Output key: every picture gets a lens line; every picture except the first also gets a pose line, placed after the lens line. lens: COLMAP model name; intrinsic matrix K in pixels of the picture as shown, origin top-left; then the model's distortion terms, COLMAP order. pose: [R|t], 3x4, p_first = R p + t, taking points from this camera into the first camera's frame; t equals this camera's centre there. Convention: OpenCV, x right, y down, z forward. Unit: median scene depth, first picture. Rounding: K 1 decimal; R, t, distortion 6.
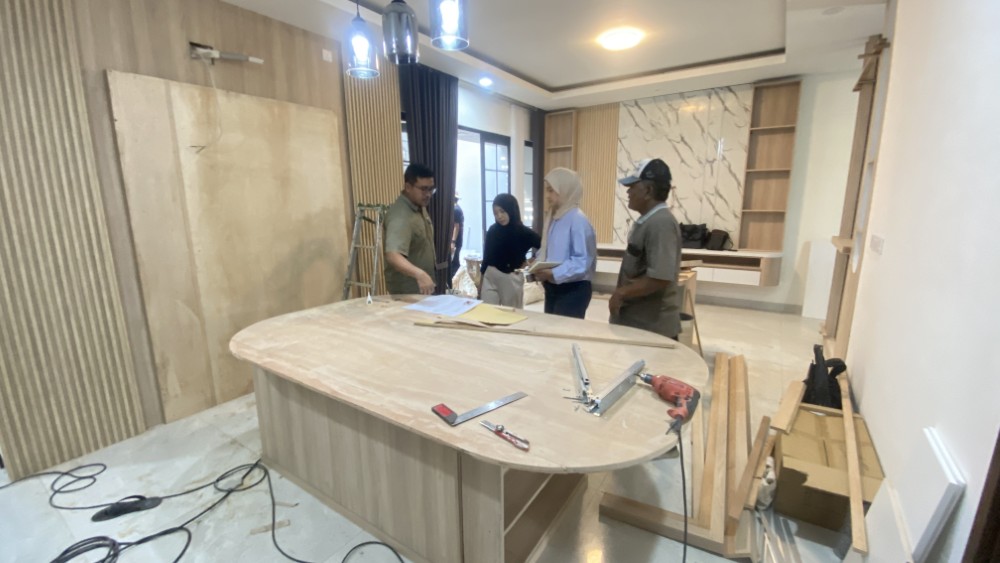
lens RADIAL K [[407.0, 0, 500.0], [0, 407.0, 281.5], [0, 0, 1]] dist [0.038533, -0.036220]
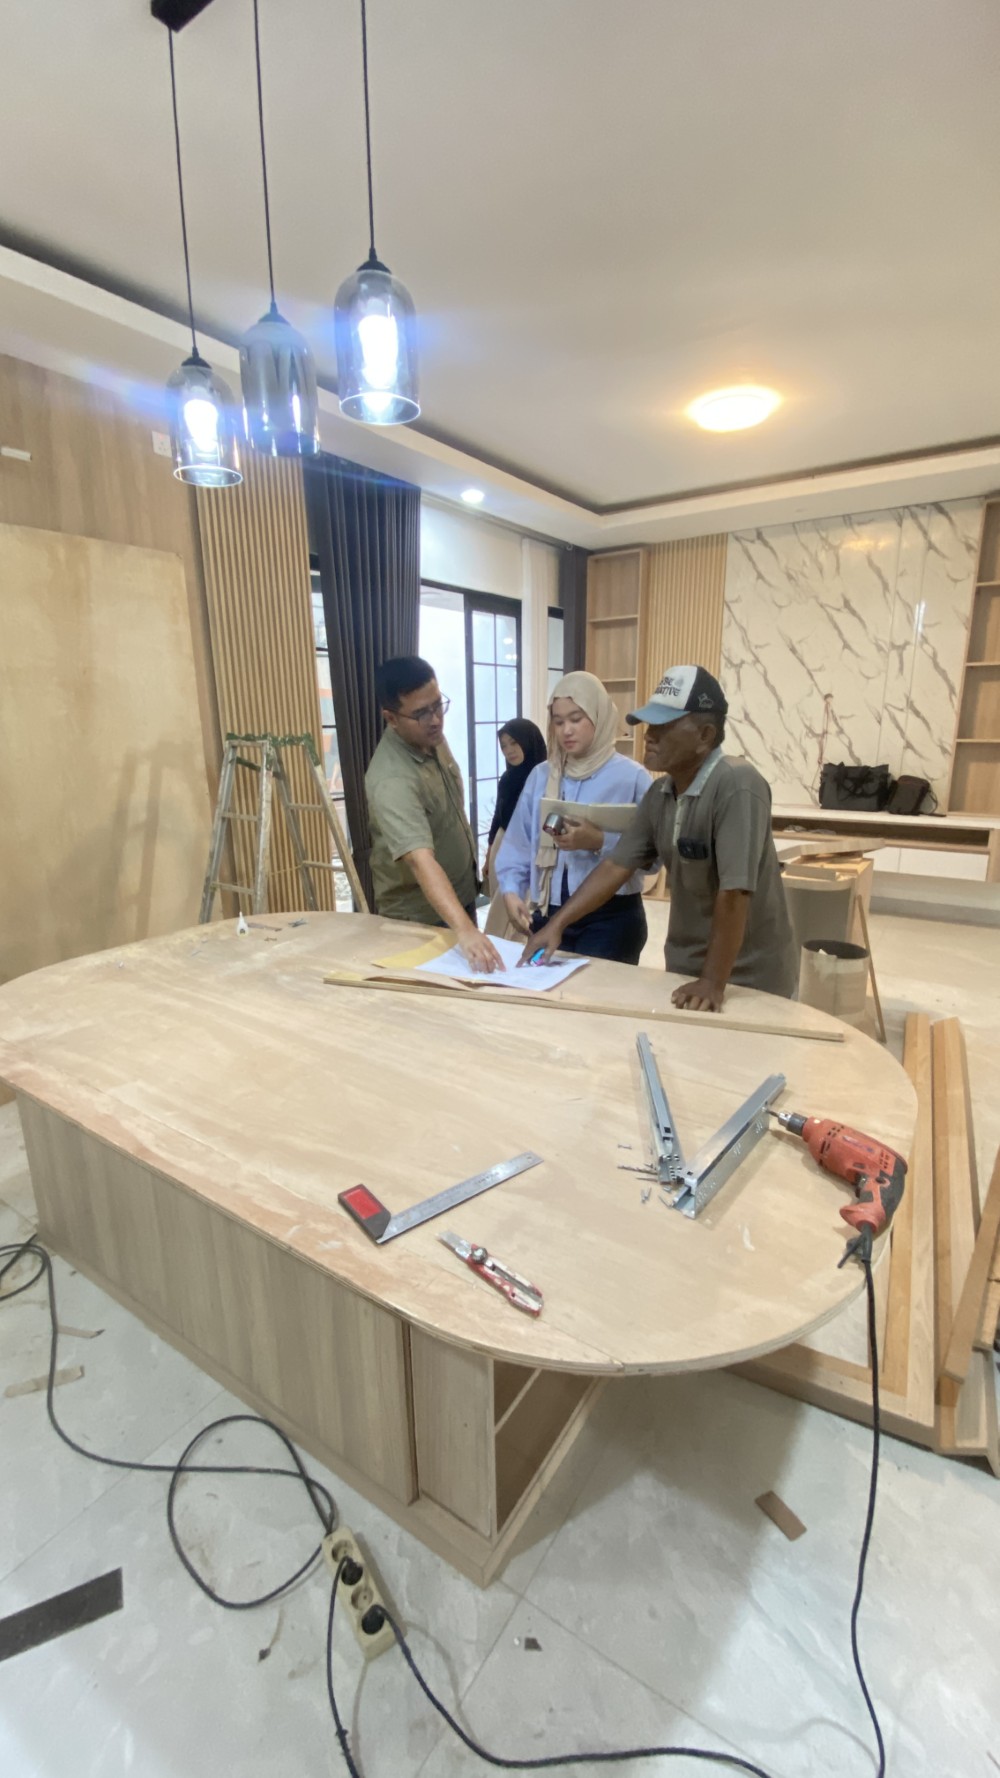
lens RADIAL K [[723.6, 0, 504.1], [0, 723.6, 888.3], [0, 0, 1]] dist [0.038533, -0.036220]
pose [[0.999988, -0.001839, -0.004532, 0.017903], [0.002021, 0.999179, 0.040462, -0.048945], [0.004454, -0.040471, 0.999171, 0.107006]]
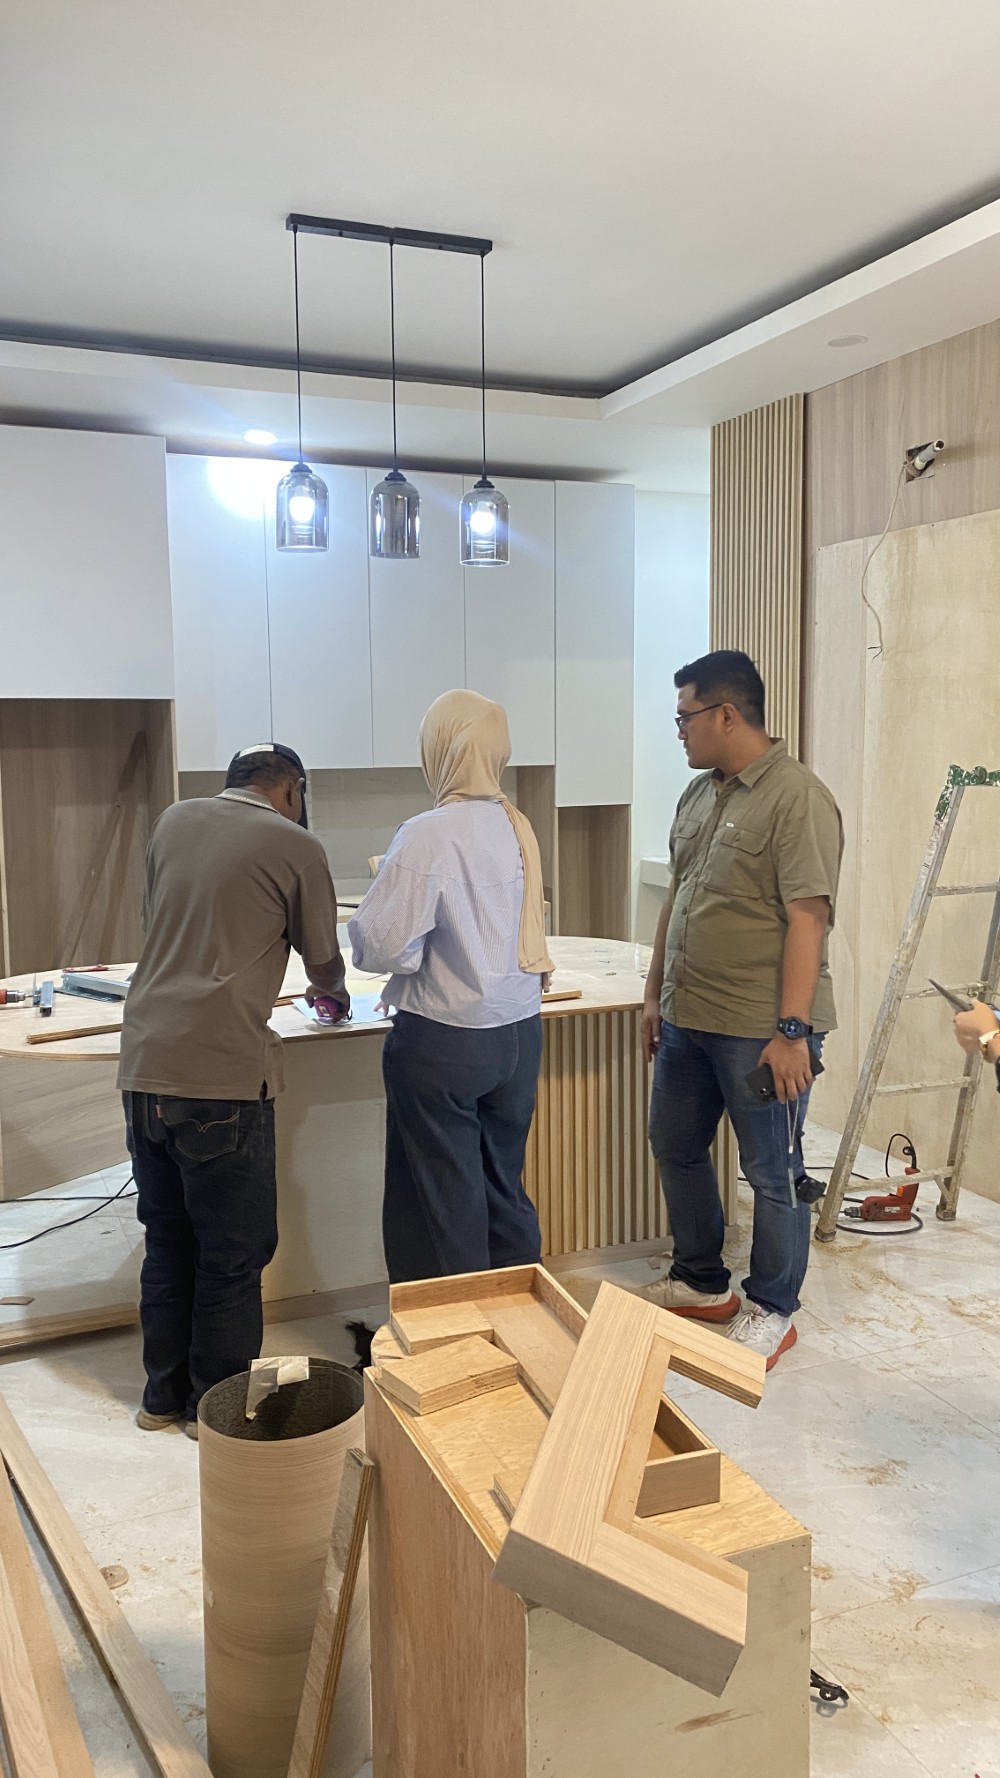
lens RADIAL K [[1369.1, 0, 494.2], [0, 1369.1, 877.9], [0, 0, 1]] dist [0.031101, -0.006178]
pose [[-0.557119, 0.103648, -0.823939, 1.330612], [-0.148242, 0.963831, 0.221482, -0.463498], [0.817094, 0.245534, -0.521604, 2.045744]]
